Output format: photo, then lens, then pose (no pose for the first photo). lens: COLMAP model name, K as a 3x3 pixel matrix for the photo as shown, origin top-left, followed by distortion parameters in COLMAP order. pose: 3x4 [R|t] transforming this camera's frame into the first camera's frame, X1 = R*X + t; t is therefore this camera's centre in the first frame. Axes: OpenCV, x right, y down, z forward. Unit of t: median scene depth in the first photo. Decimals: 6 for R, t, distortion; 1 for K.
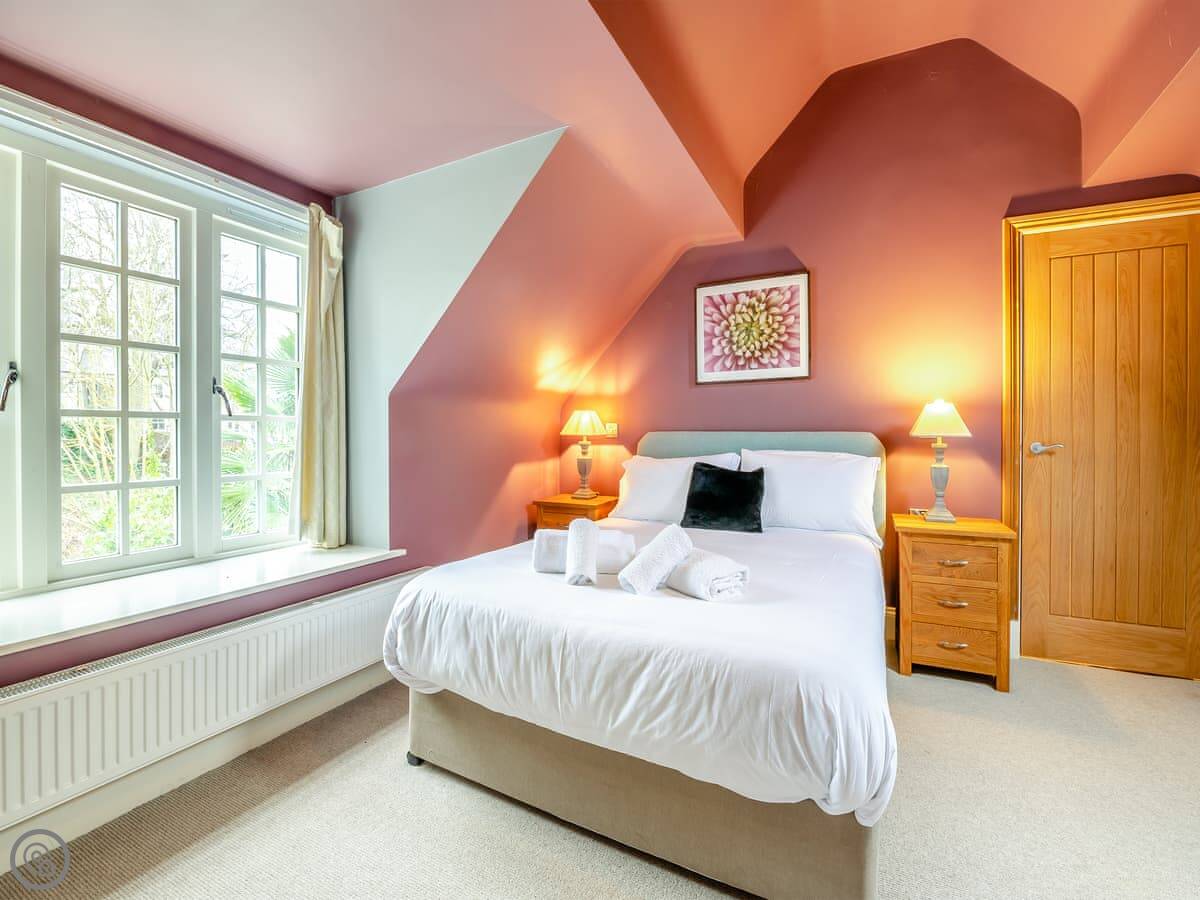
lens RADIAL K [[524.1, 0, 604.0], [0, 524.1, 432.0], [0, 0, 1]] dist [-0.002678, -0.000726]
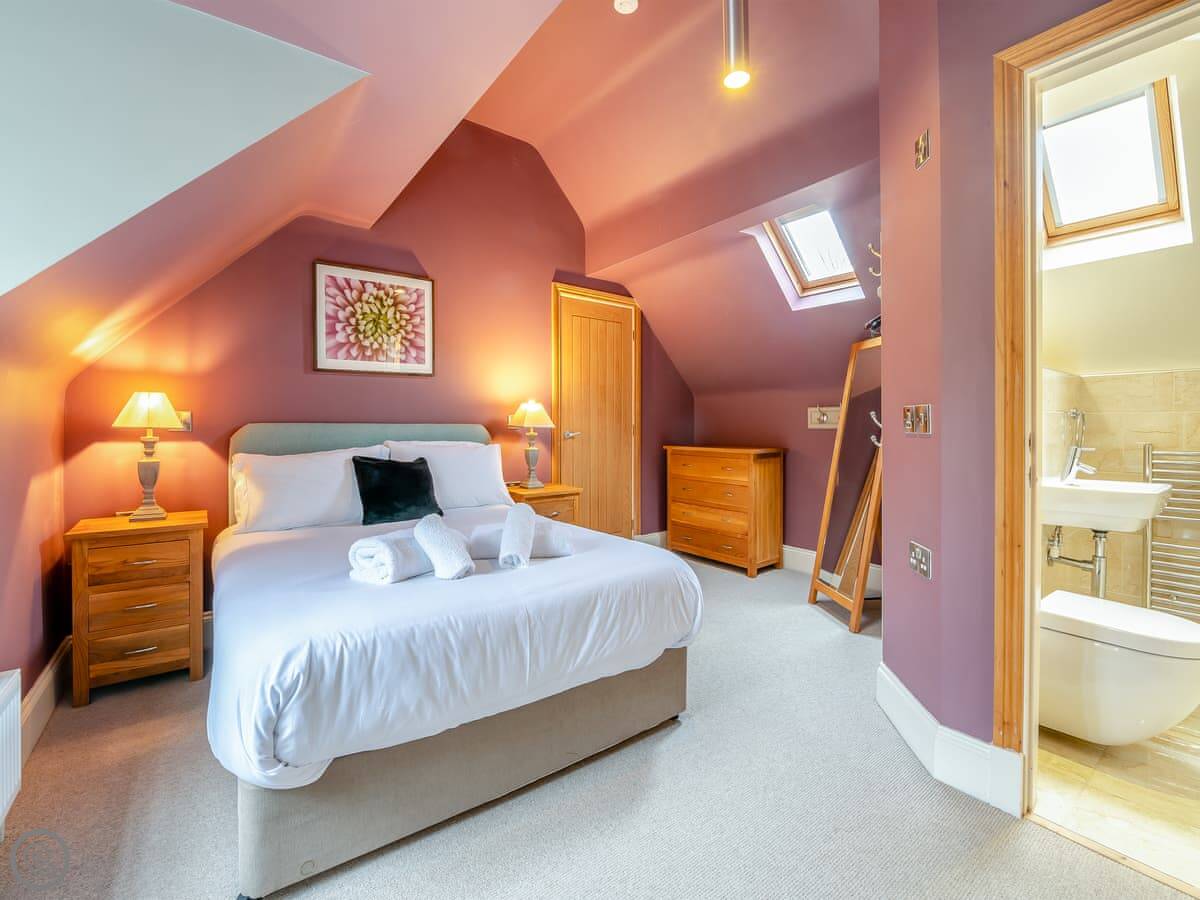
lens RADIAL K [[539.4, 0, 595.4], [0, 539.4, 424.0], [0, 0, 1]] dist [-0.001756, -0.000221]
pose [[0.435319, 0.002100, 0.900274, -0.472258], [-0.001849, 0.999997, -0.001438, 0.000863], [-0.900274, -0.001038, 0.435322, 0.179668]]
